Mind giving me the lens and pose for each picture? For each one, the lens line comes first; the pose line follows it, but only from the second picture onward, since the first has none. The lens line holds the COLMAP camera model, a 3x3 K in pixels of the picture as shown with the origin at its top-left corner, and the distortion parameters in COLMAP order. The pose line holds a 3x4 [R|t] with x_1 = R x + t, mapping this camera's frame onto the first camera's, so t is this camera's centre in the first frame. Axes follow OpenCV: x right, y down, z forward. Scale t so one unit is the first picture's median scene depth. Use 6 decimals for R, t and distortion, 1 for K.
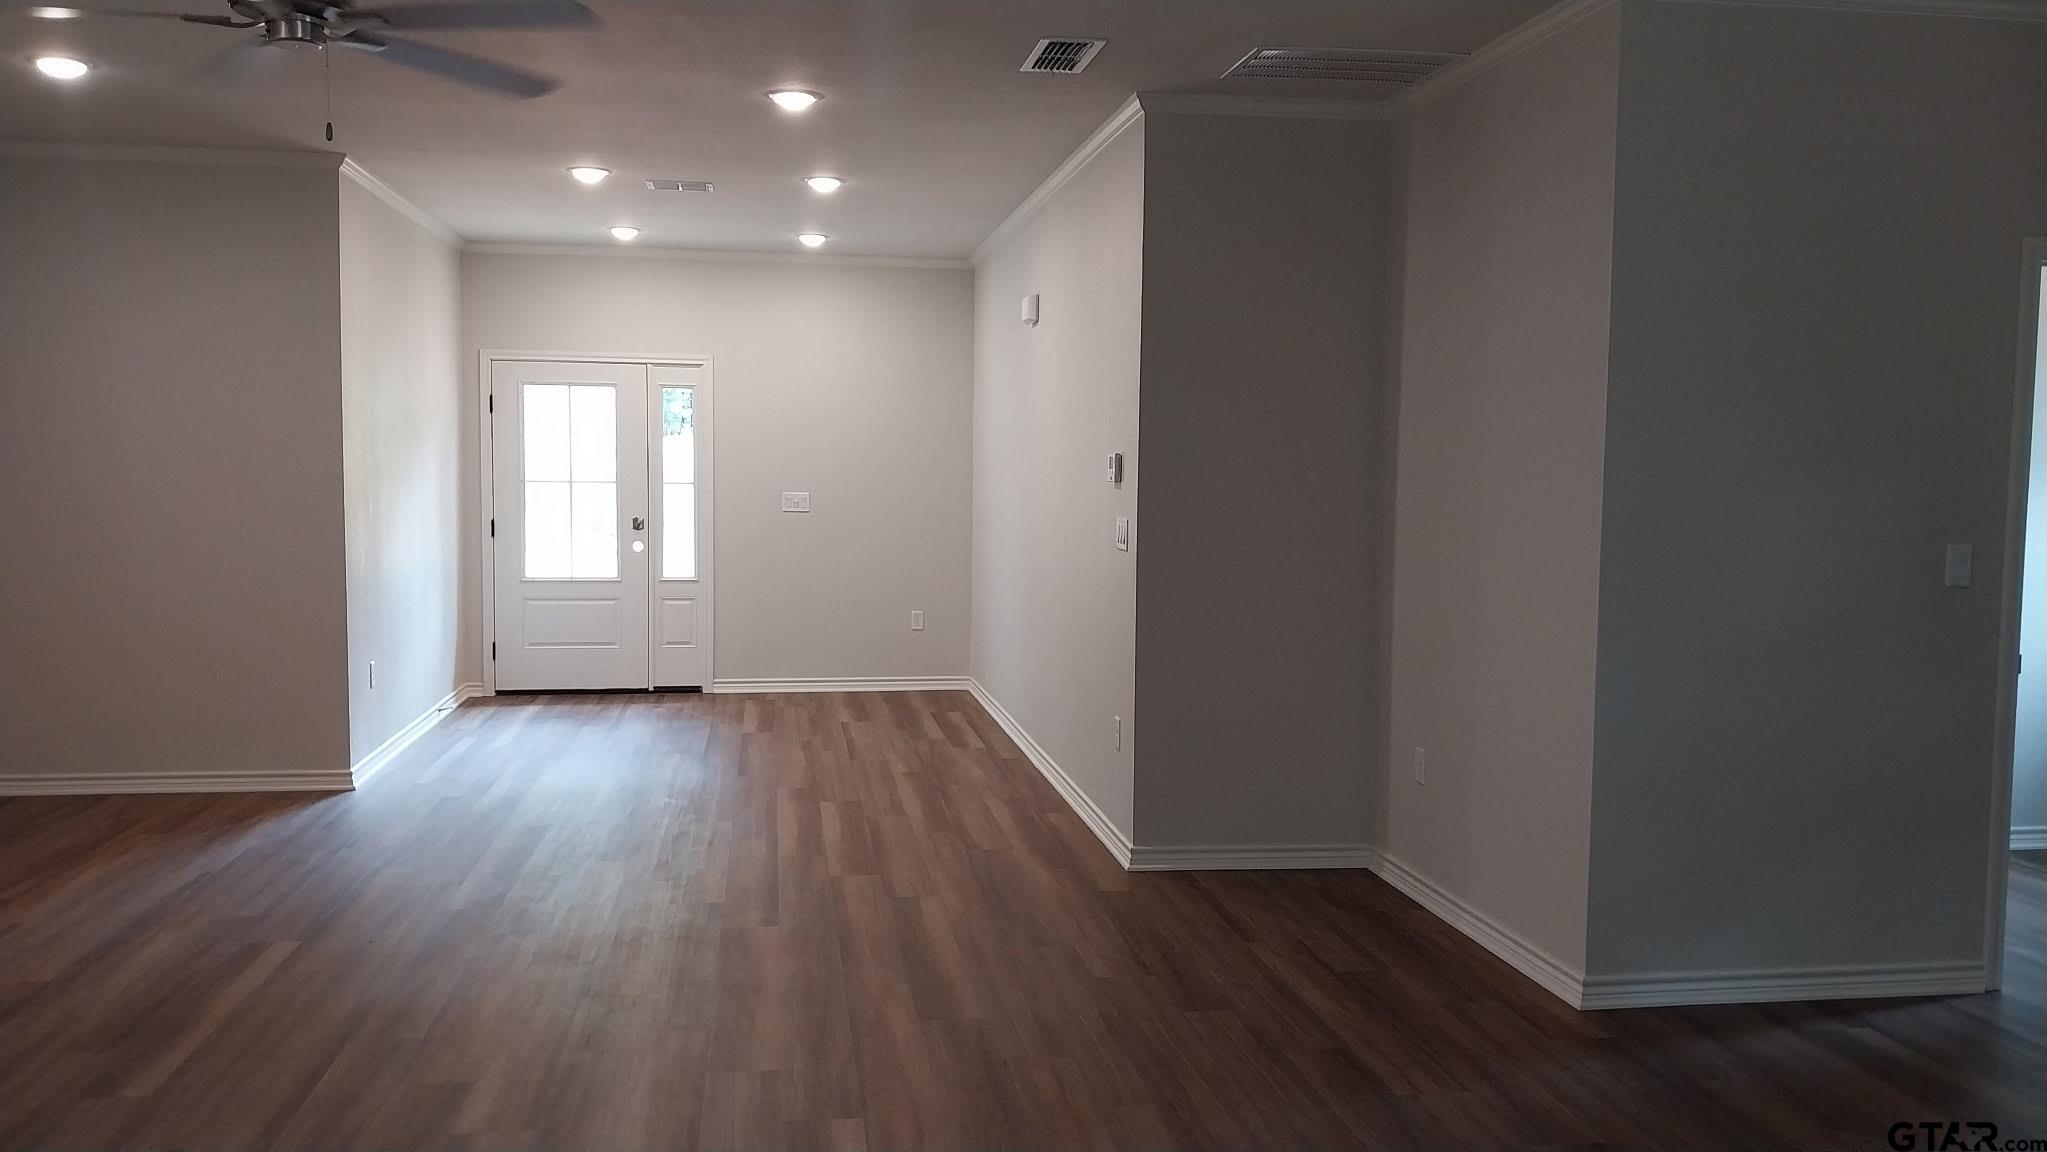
lens RADIAL K [[1584.9, 0, 1011.2], [0, 1584.9, 581.1], [0, 0, 1]] dist [-0.006817, -0.007073]
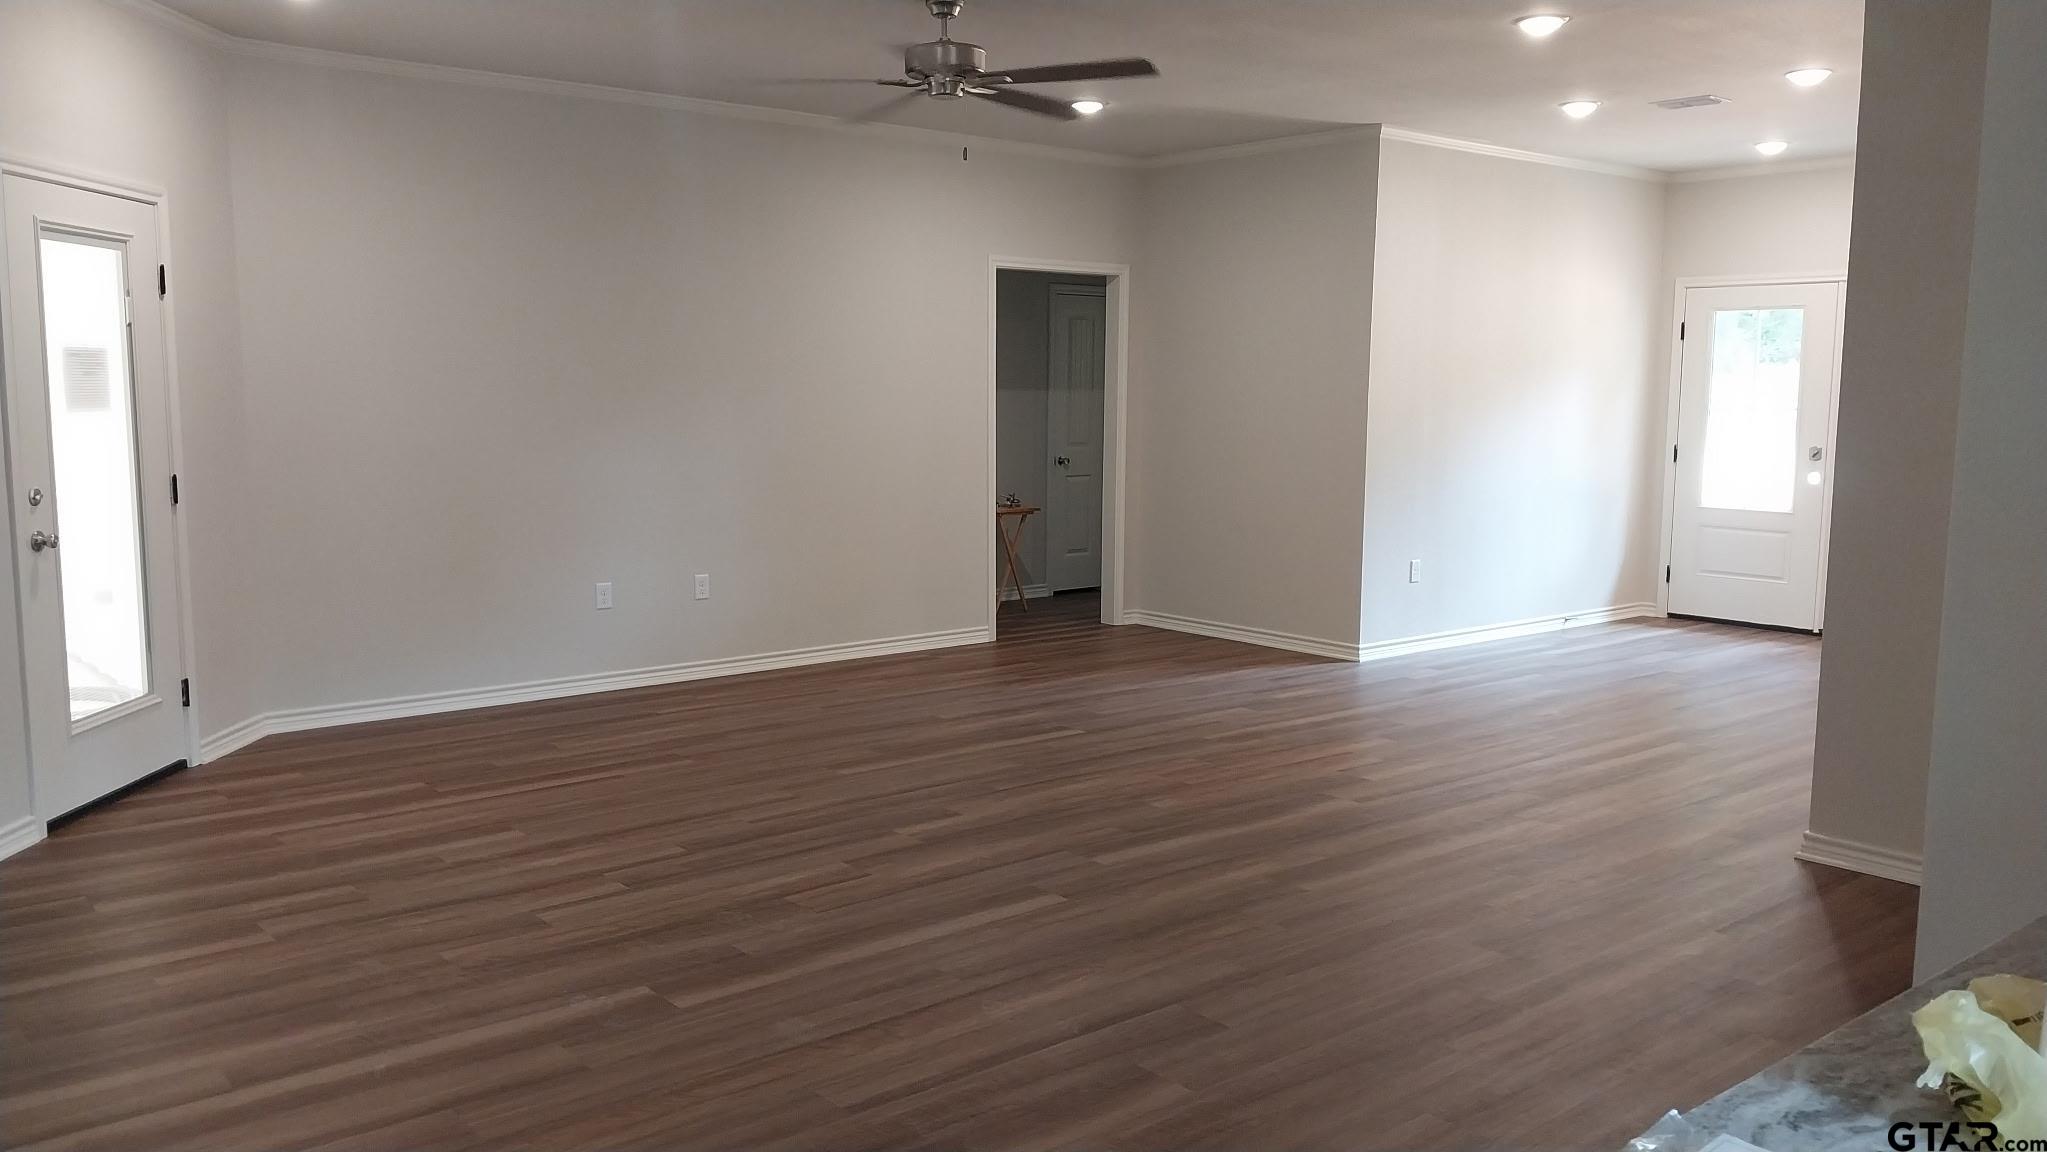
lens RADIAL K [[1584.9, 0, 1008.0], [0, 1584.9, 575.3], [0, 0, 1]] dist [-0.006817, -0.007073]
pose [[0.515036, 0.096318, -0.851740, 0.677824], [-0.064191, 0.995210, 0.073727, -0.006560], [0.854762, 0.016702, 0.518752, 0.217380]]
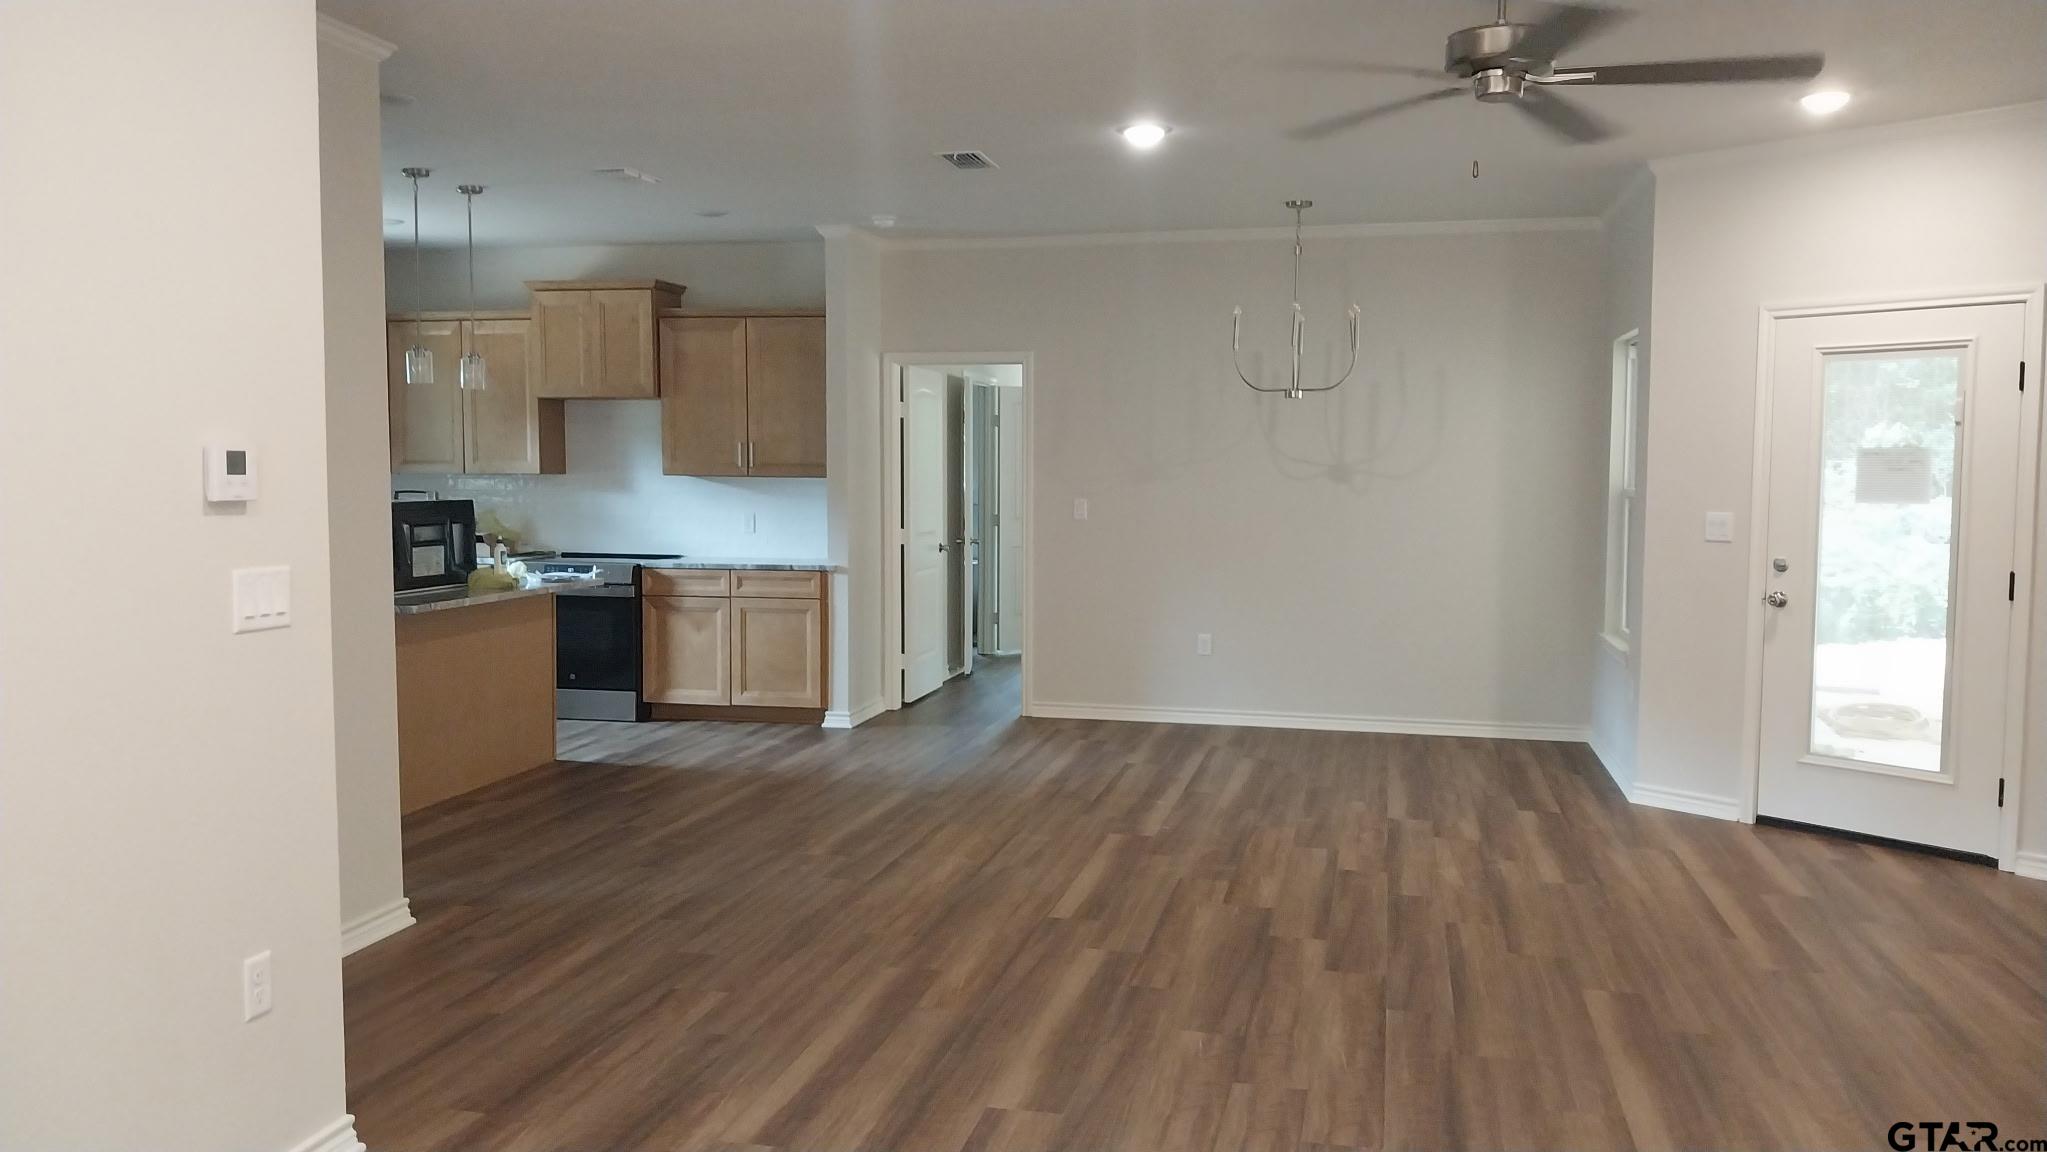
lens RADIAL K [[1584.9, 0, 1004.6], [0, 1584.9, 572.3], [0, 0, 1]] dist [-0.006817, -0.007073]
pose [[-0.926811, -0.039467, 0.373449, -0.429651], [0.015256, 0.989684, 0.142454, -0.134205], [-0.375218, 0.137725, -0.916648, 1.680921]]
